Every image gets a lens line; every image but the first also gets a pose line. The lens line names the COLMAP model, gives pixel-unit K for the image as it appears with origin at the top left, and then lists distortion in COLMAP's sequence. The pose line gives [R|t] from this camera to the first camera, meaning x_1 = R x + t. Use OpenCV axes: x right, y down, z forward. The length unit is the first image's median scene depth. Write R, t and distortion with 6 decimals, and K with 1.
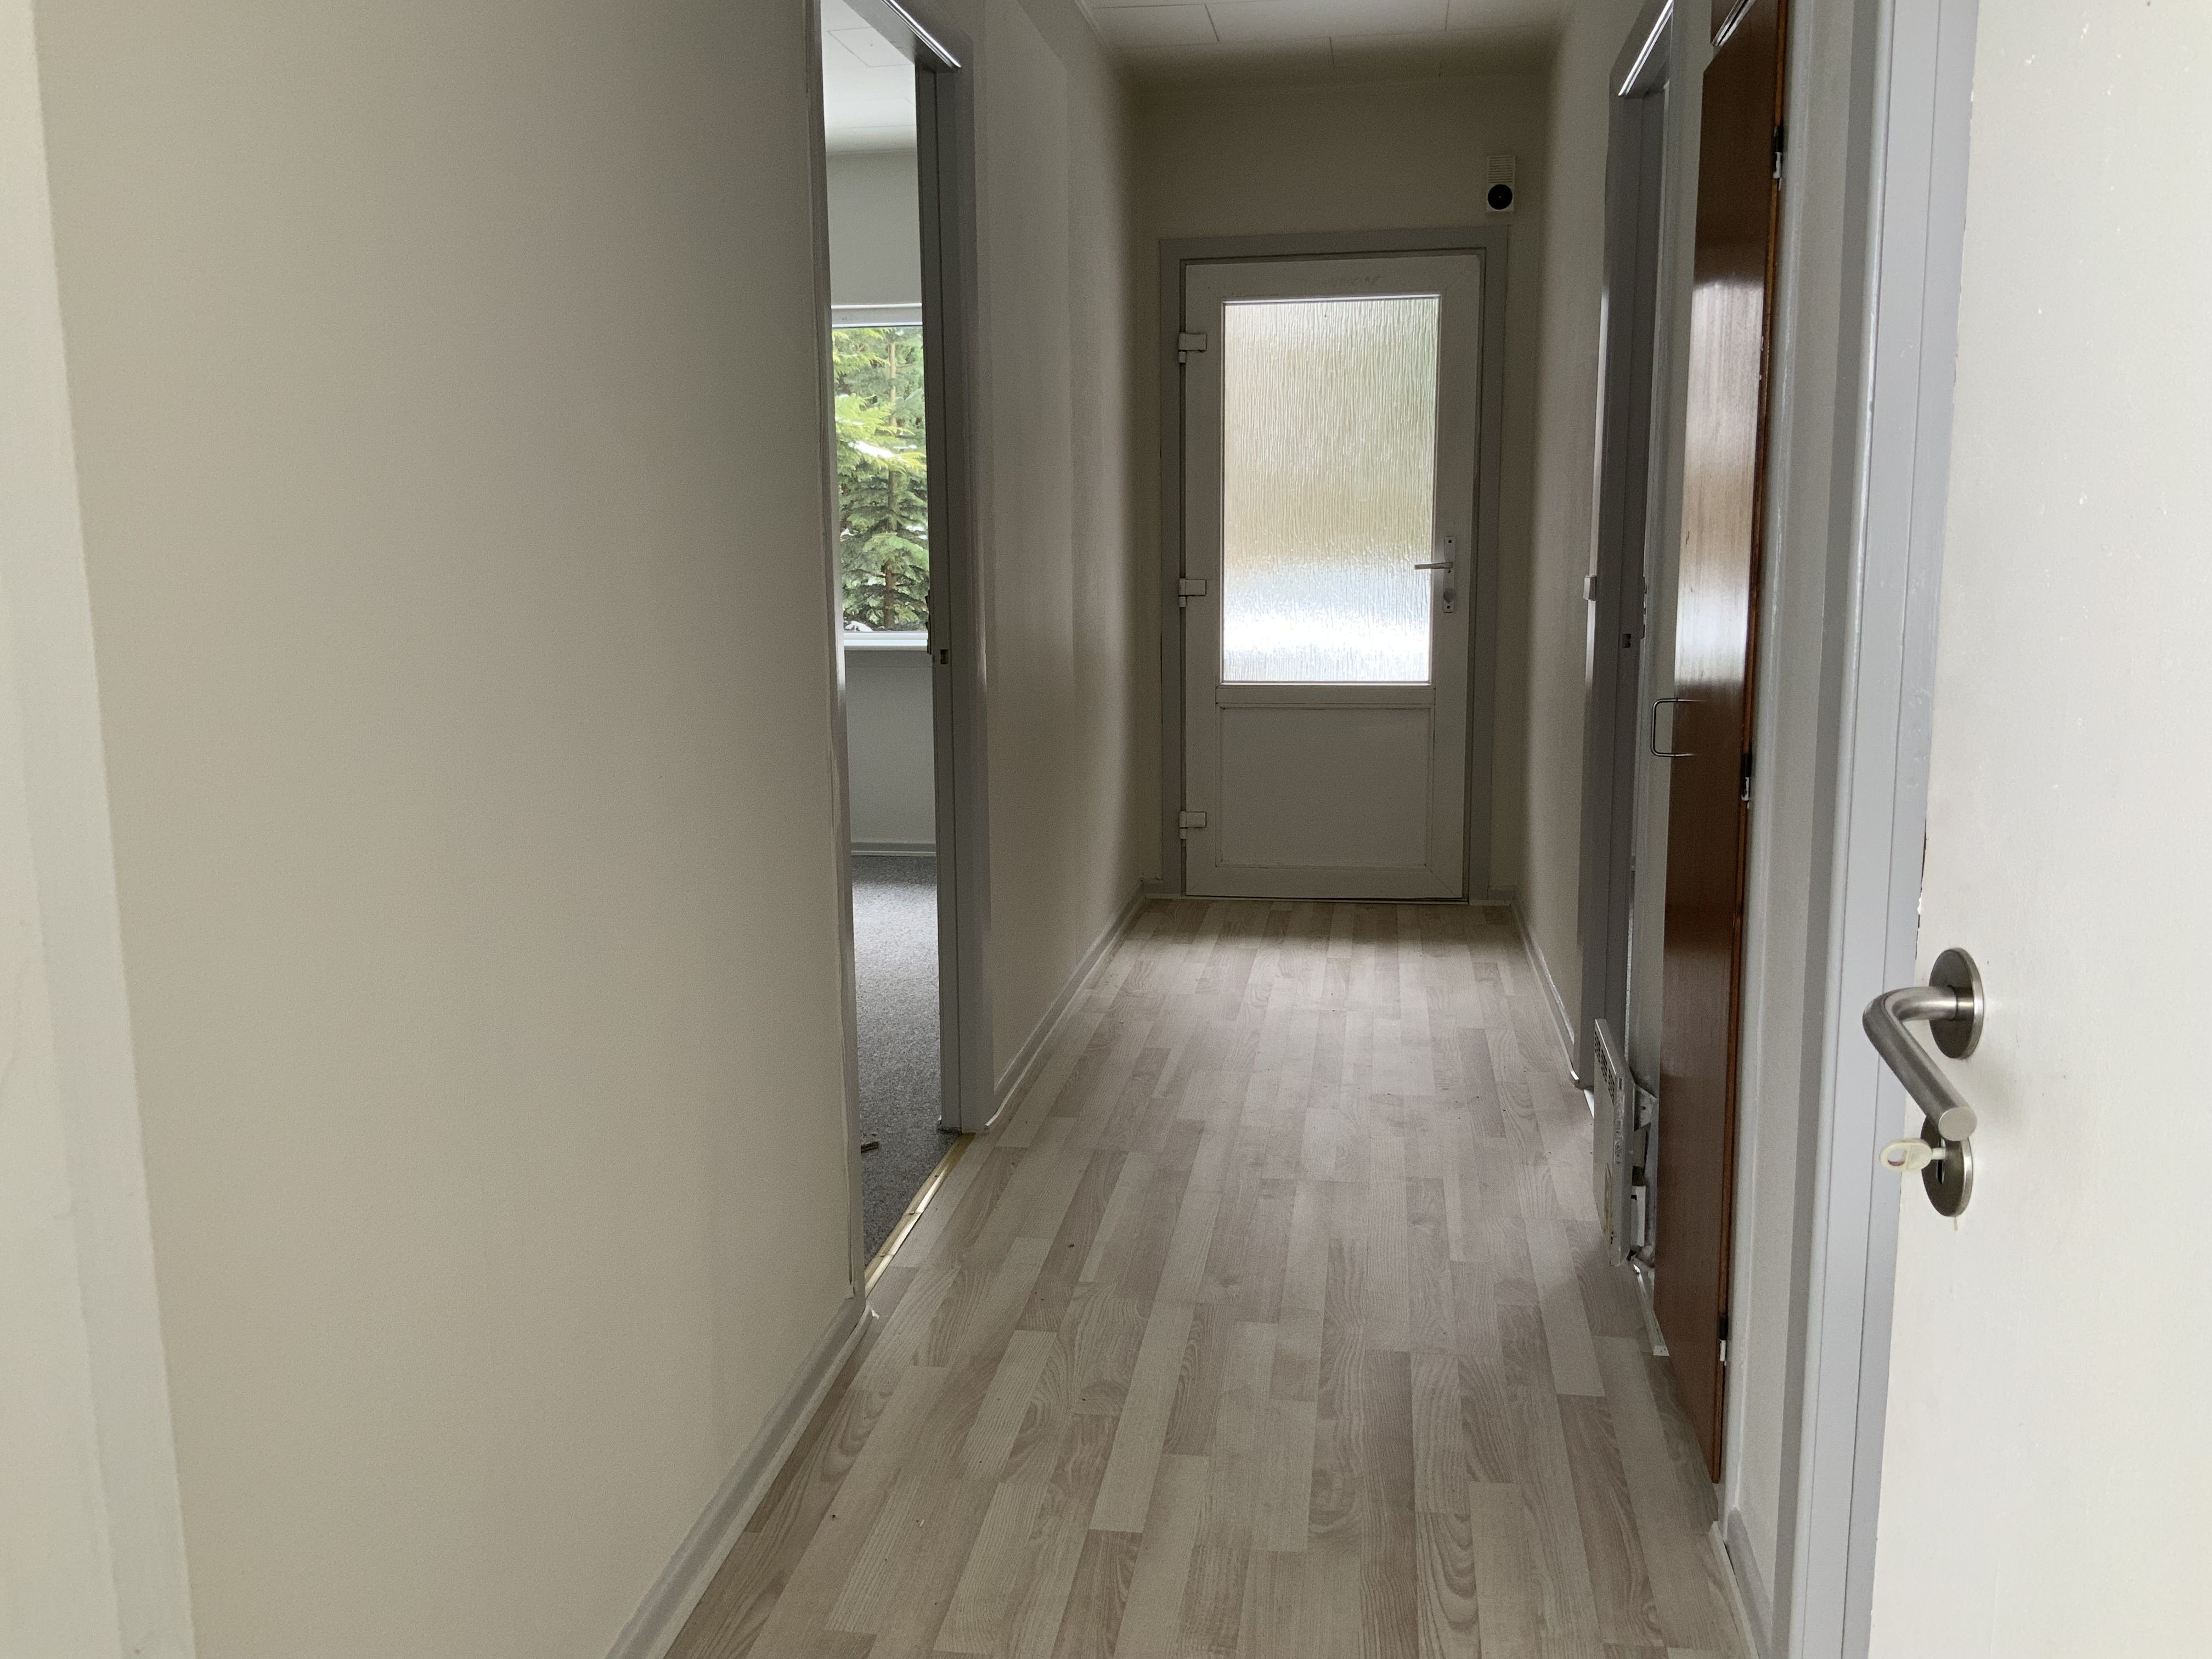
lens RADIAL K [[1871.6, 0, 1105.4], [0, 1871.6, 829.1], [0, 0, 1]] dist [0.006986, 0.000465]
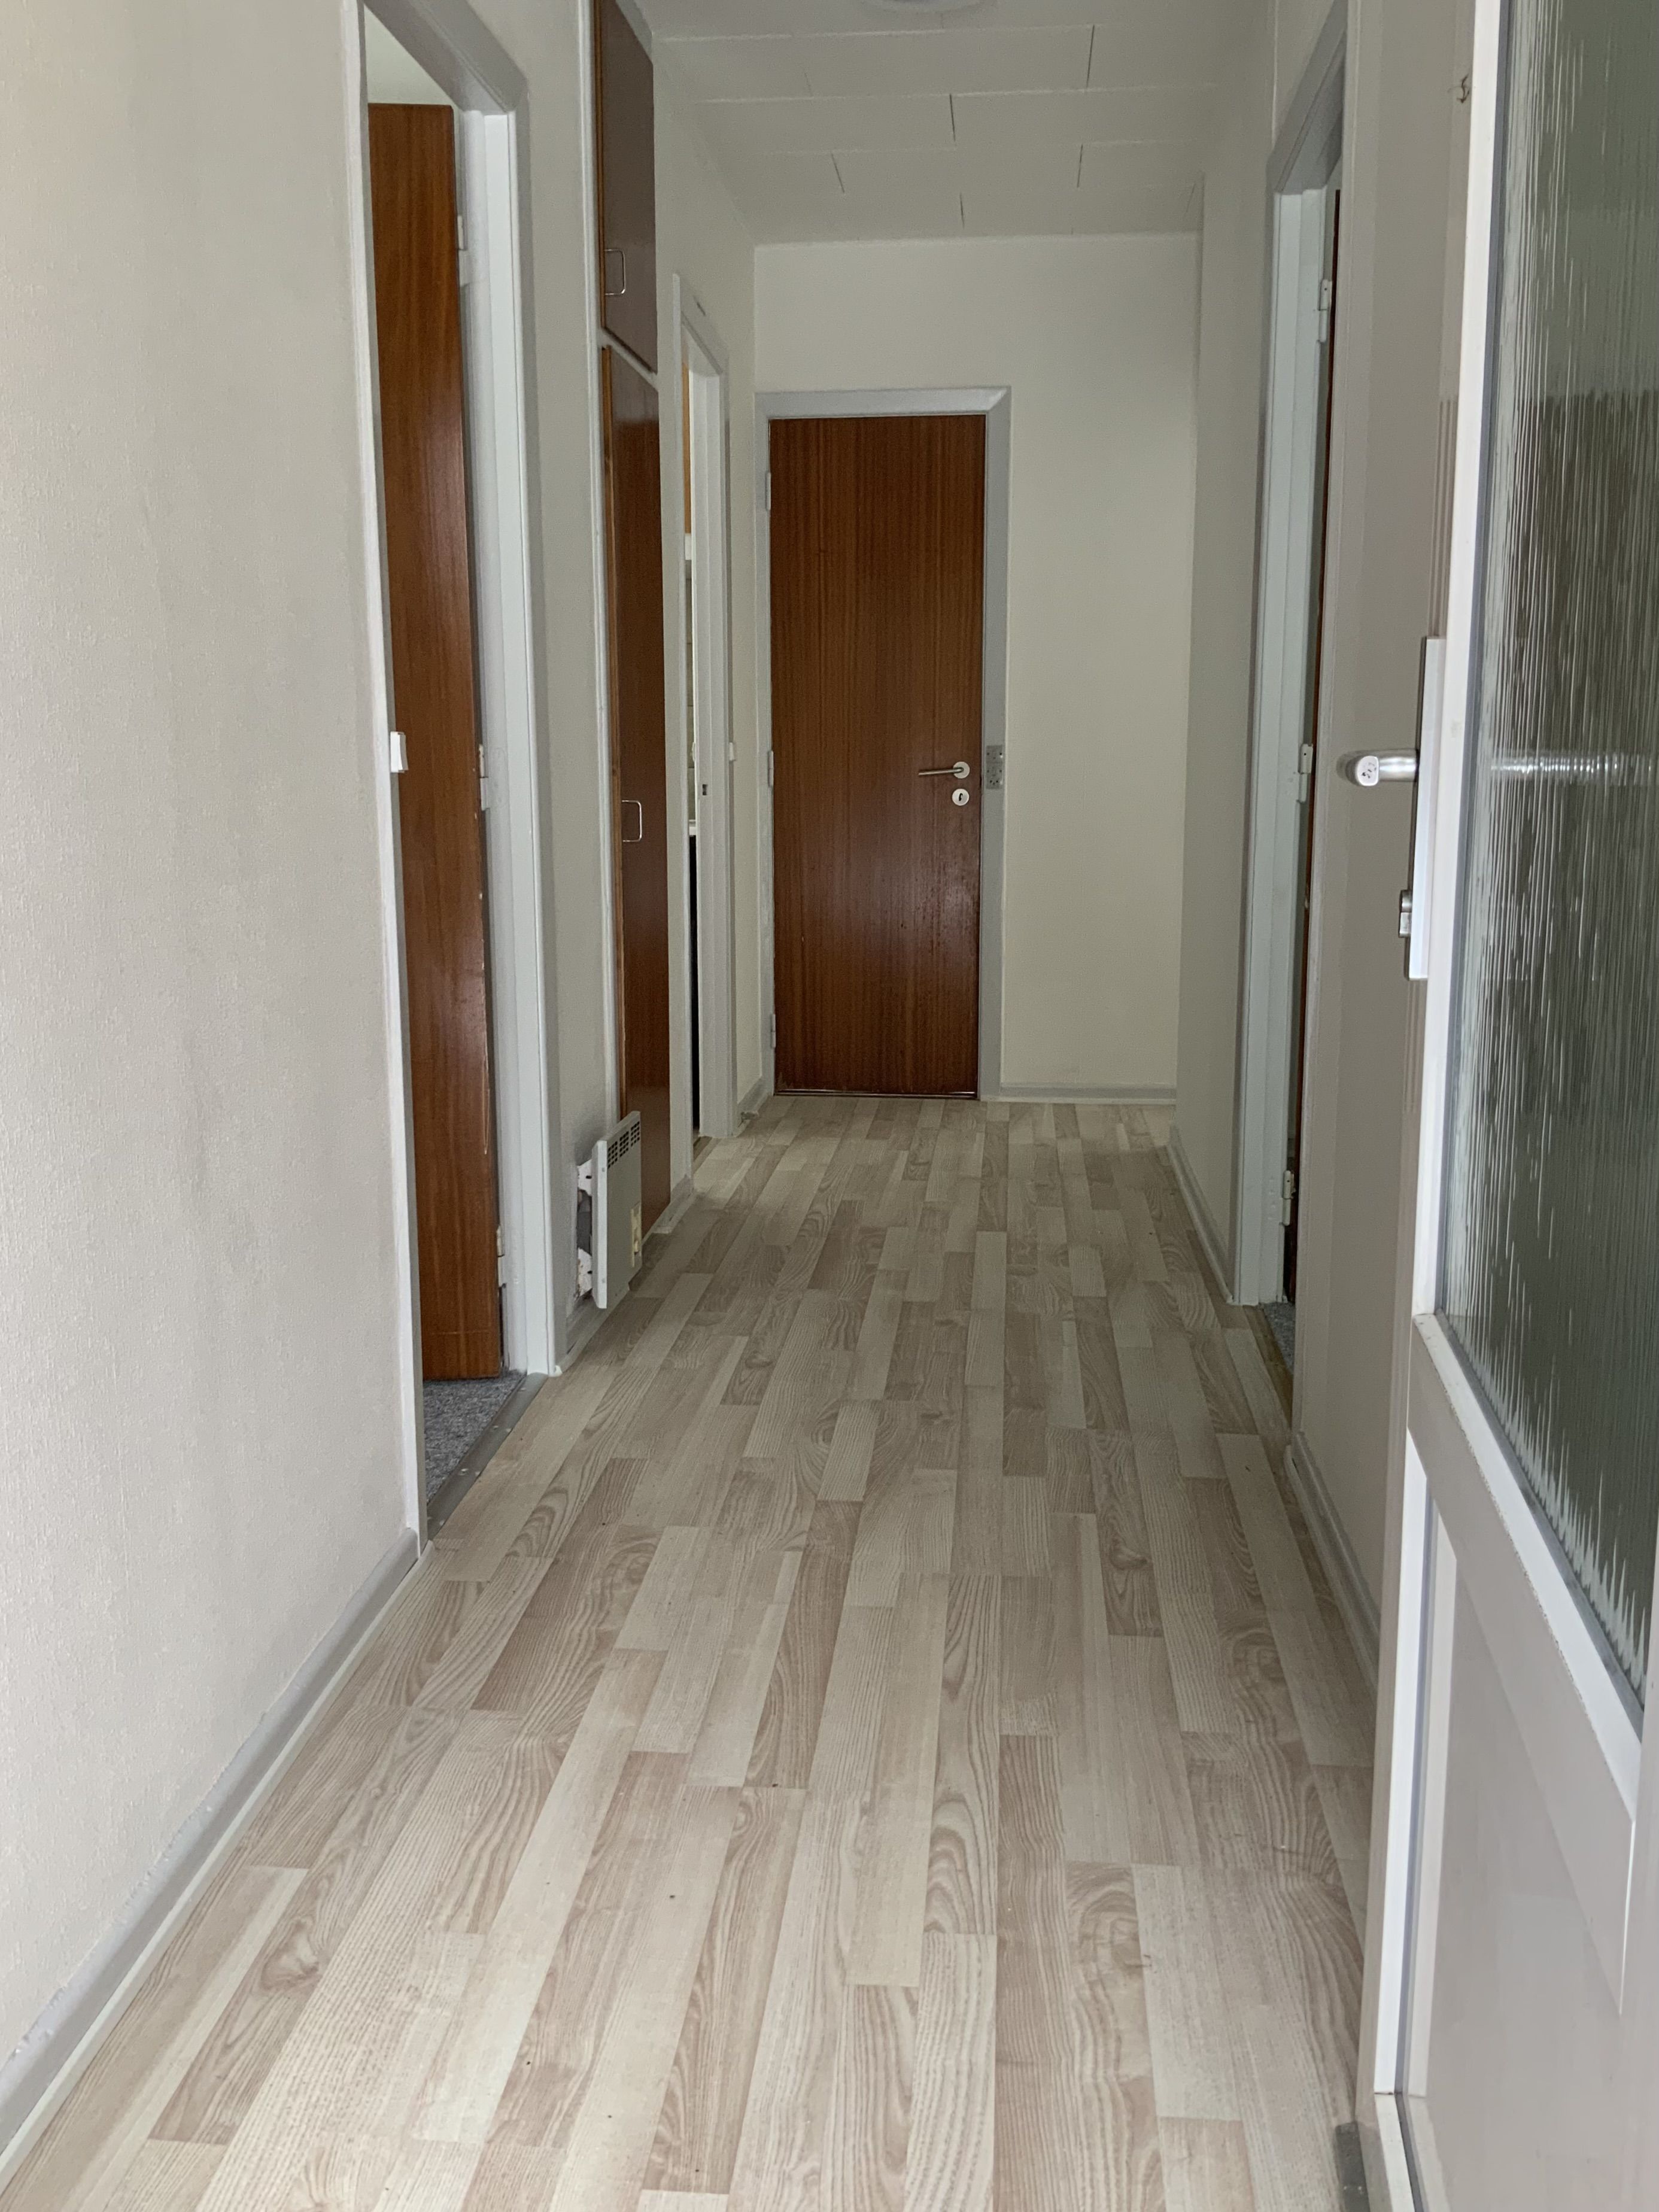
lens RADIAL K [[1871.6, 0, 828.4], [0, 1871.6, 1102.0], [0, 0, 1]] dist [0.006986, 0.000465]
pose [[-0.998356, 0.031481, -0.047888, 0.174679], [0.012853, 0.937325, 0.348220, -0.269405], [0.055849, 0.347032, -0.936189, 1.872346]]
